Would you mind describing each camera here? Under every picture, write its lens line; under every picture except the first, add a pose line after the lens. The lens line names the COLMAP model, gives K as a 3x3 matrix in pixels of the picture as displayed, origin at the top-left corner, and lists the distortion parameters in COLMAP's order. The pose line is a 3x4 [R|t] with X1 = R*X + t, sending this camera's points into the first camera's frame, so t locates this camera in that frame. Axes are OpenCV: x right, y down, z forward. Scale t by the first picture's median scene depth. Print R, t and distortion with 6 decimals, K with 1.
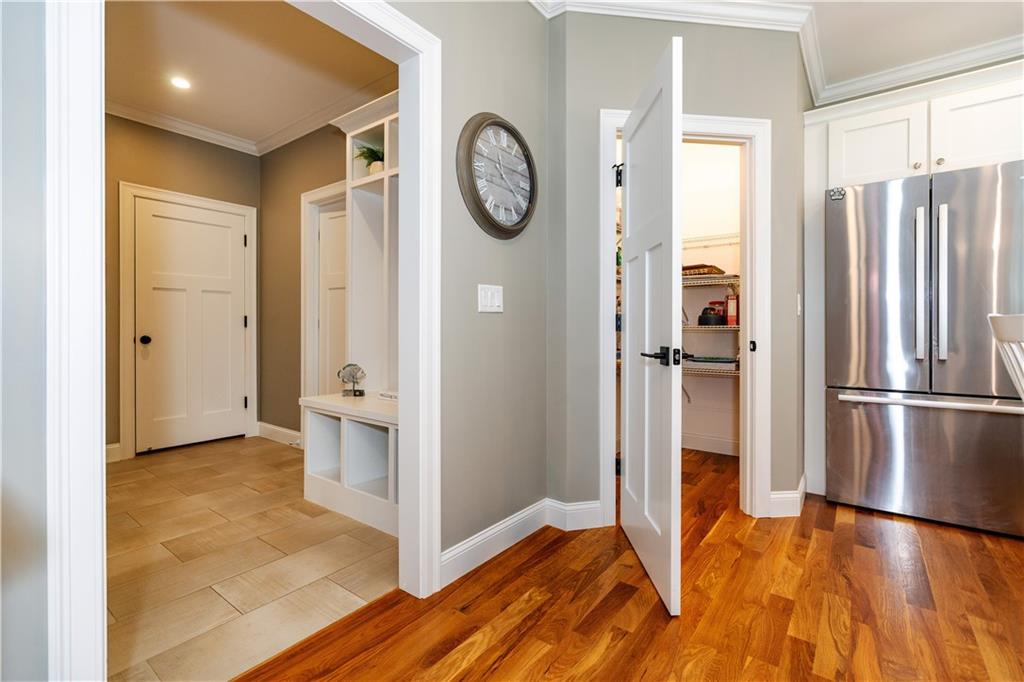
lens RADIAL K [[470.8, 0, 489.6], [0, 470.8, 327.7], [0, 0, 1]] dist [-0.005595, 0.000135]
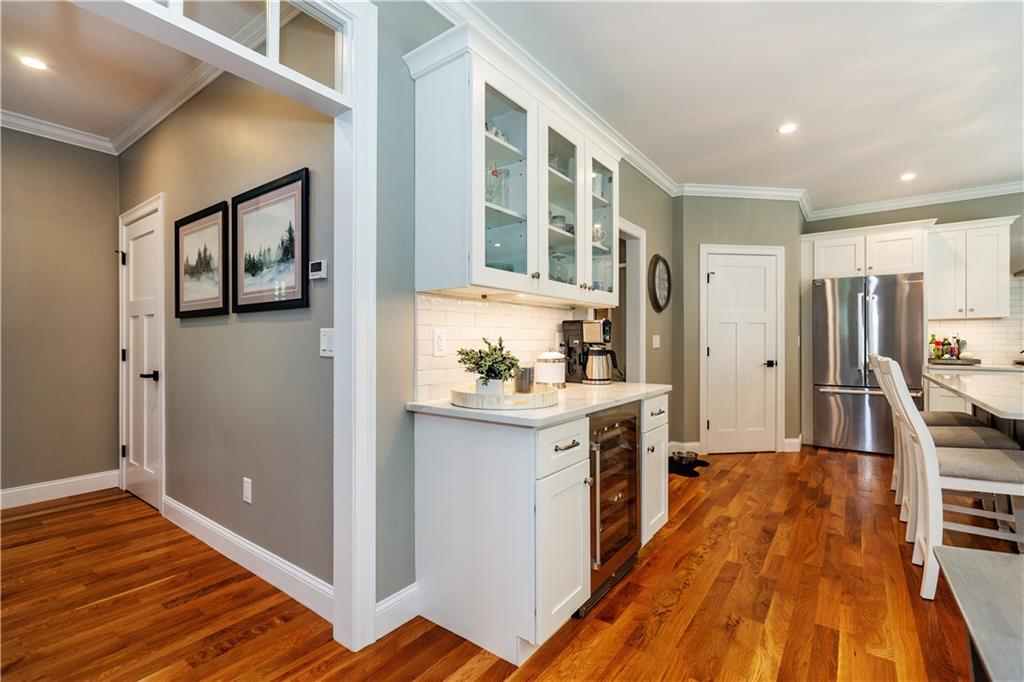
lens RADIAL K [[470.8, 0, 496.6], [0, 470.8, 345.9], [0, 0, 1]] dist [-0.005595, 0.000135]
pose [[0.999737, -0.004487, 0.022481, -0.628285], [0.004434, 0.999987, 0.002446, -0.042163], [-0.022492, -0.002345, 0.999744, -0.902813]]
